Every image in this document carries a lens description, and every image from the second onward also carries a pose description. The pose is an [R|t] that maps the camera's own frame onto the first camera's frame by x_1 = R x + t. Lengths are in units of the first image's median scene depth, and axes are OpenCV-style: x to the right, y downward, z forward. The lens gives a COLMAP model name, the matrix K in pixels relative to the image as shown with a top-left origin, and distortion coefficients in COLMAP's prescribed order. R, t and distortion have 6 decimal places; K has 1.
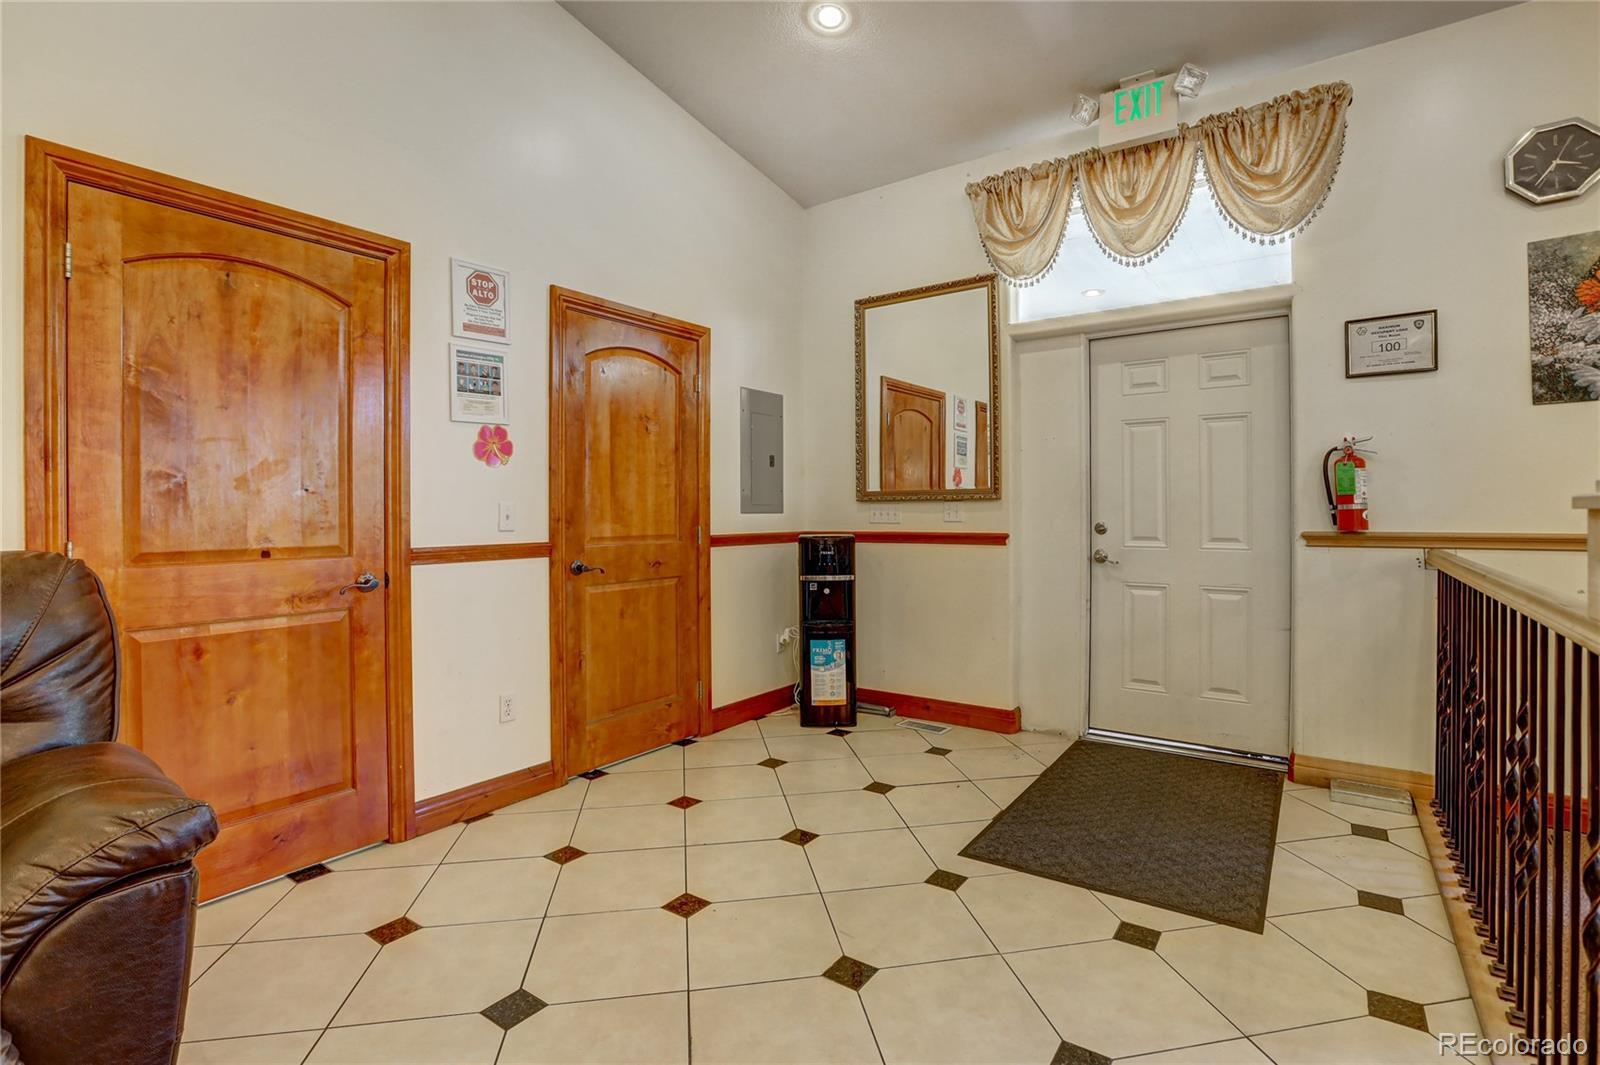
lens RADIAL K [[742.9, 0, 787.7], [0, 742.9, 523.0], [0, 0, 1]] dist [-0.063469, 0.024628]
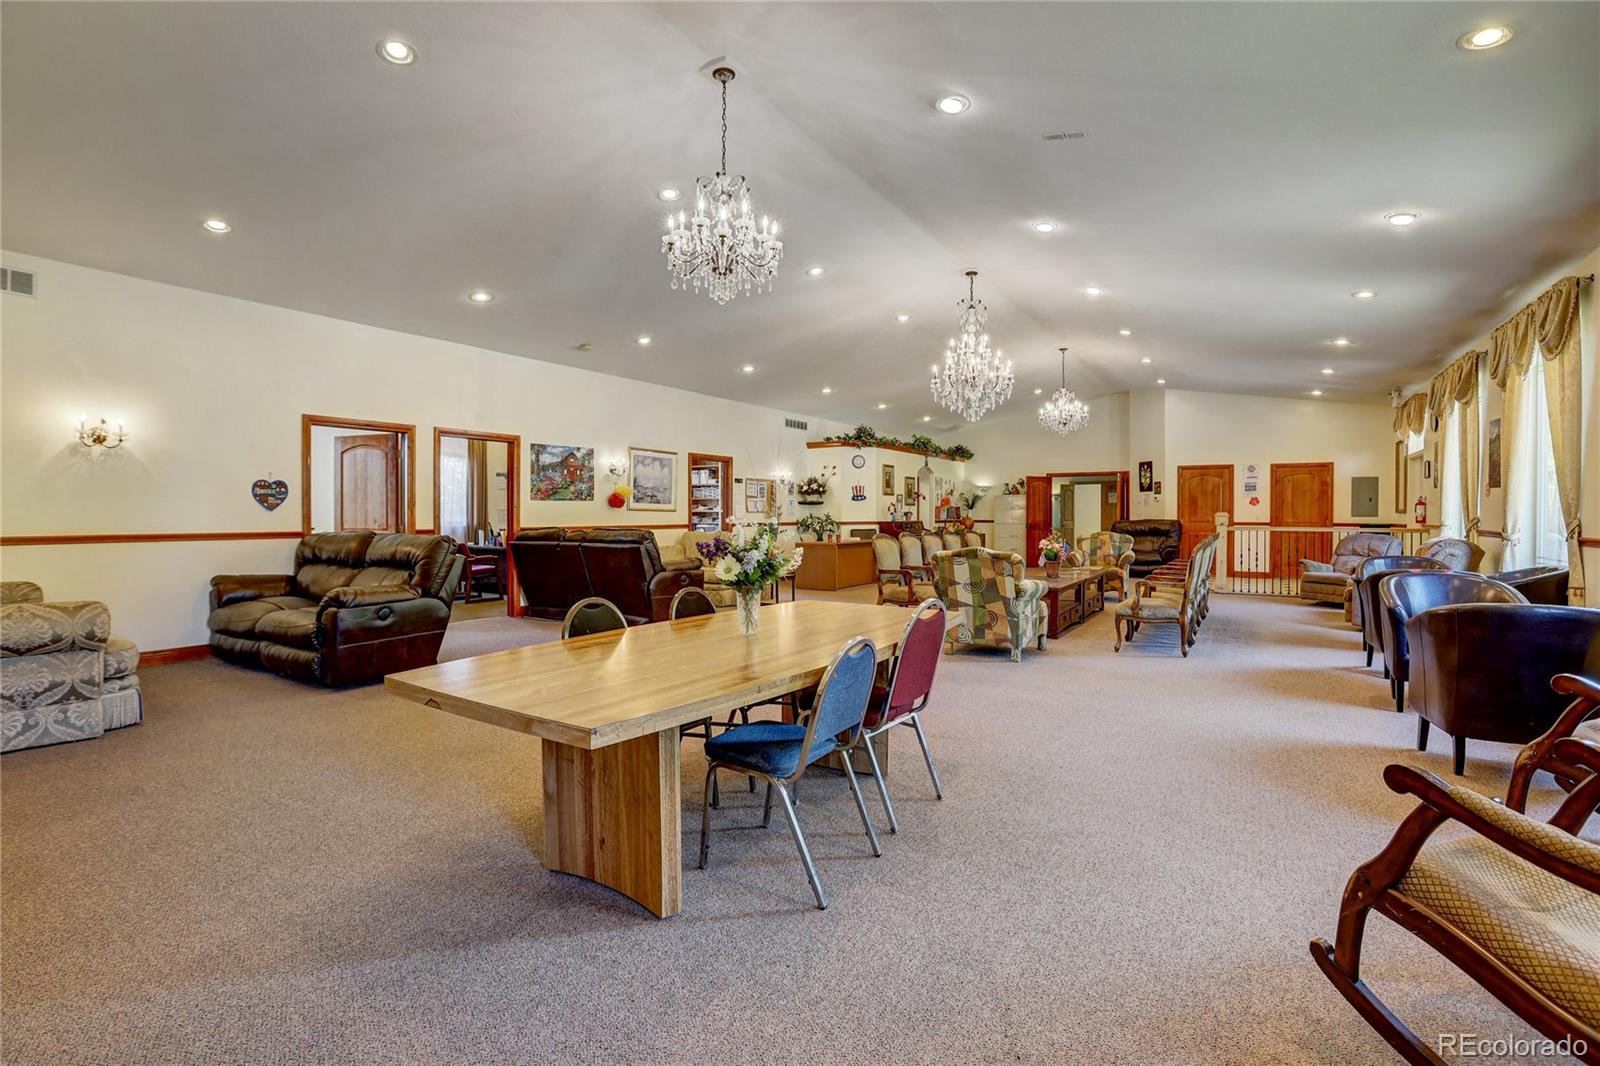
lens RADIAL K [[743.1, 0, 808.1], [0, 743.1, 521.4], [0, 0, 1]] dist [-0.060177, 0.025573]
pose [[0.086442, 0.023036, -0.995991, 4.093423], [-0.016513, 0.999628, 0.021687, -0.032622], [0.996120, 0.014572, 0.086790, -2.300836]]
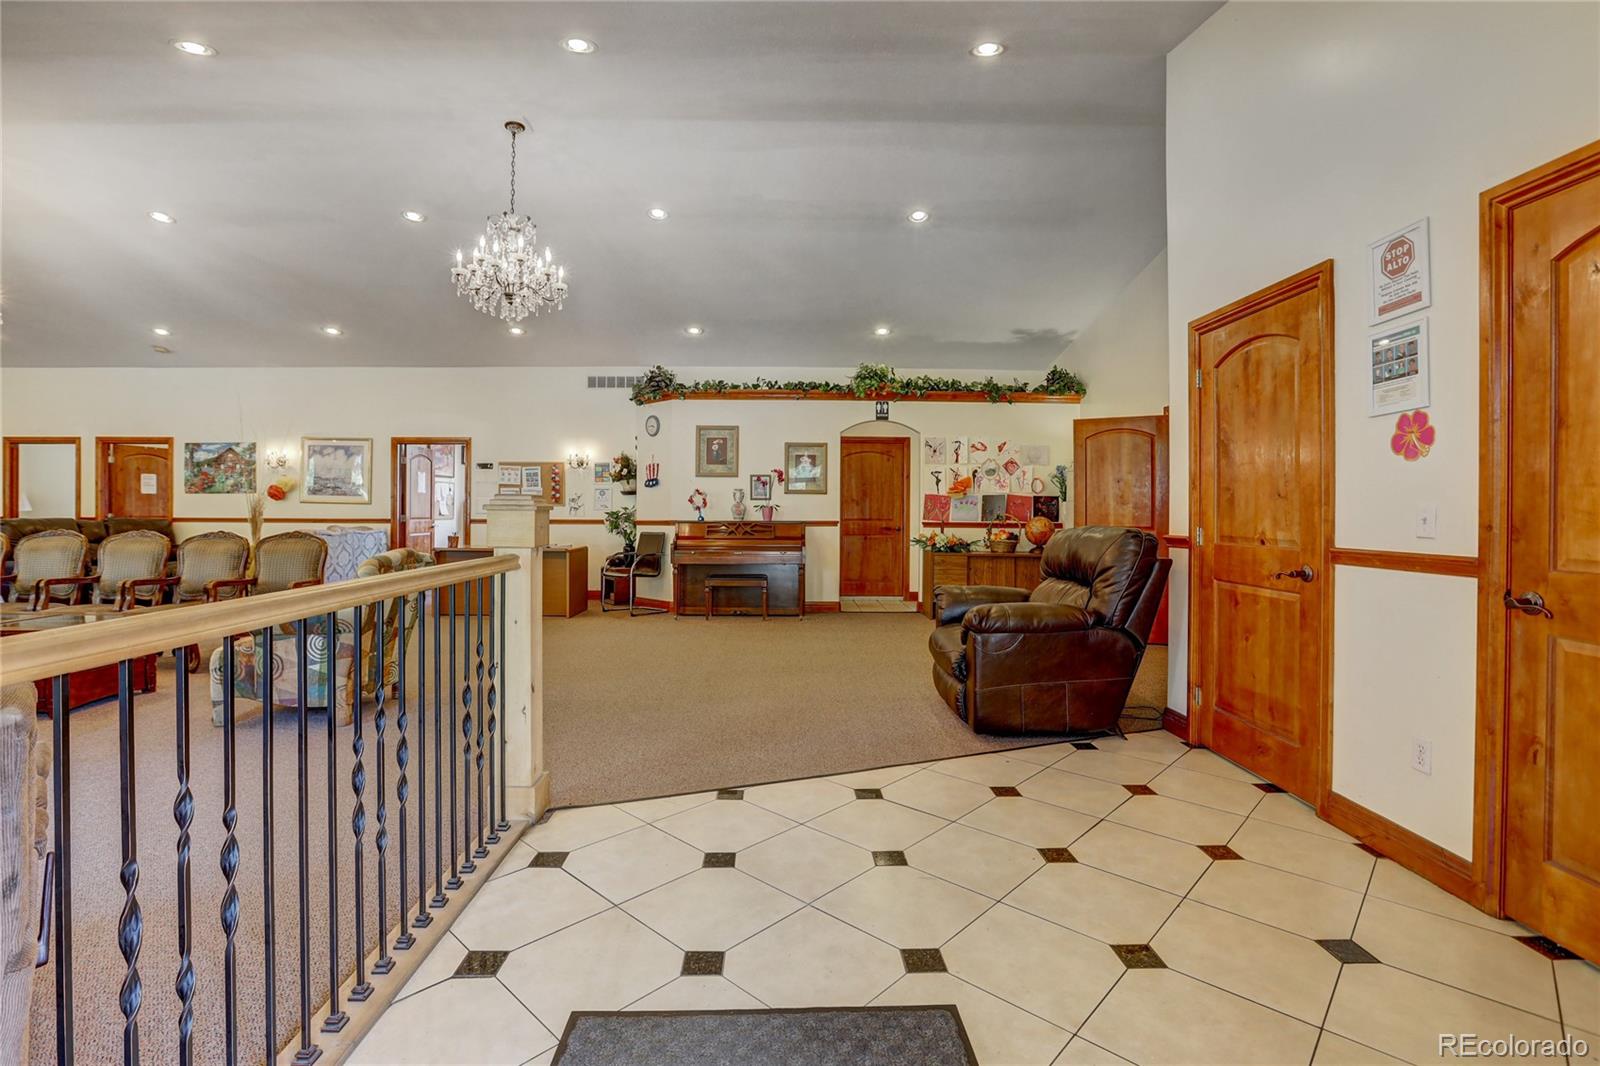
lens RADIAL K [[742.9, 0, 787.7], [0, 742.9, 523.5], [0, 0, 1]] dist [-0.063469, 0.024628]
pose [[-0.797612, 0.016137, -0.602955, 0.681810], [-0.006101, 0.999375, 0.034818, -0.029004], [0.603140, 0.031450, -0.797015, 1.250331]]
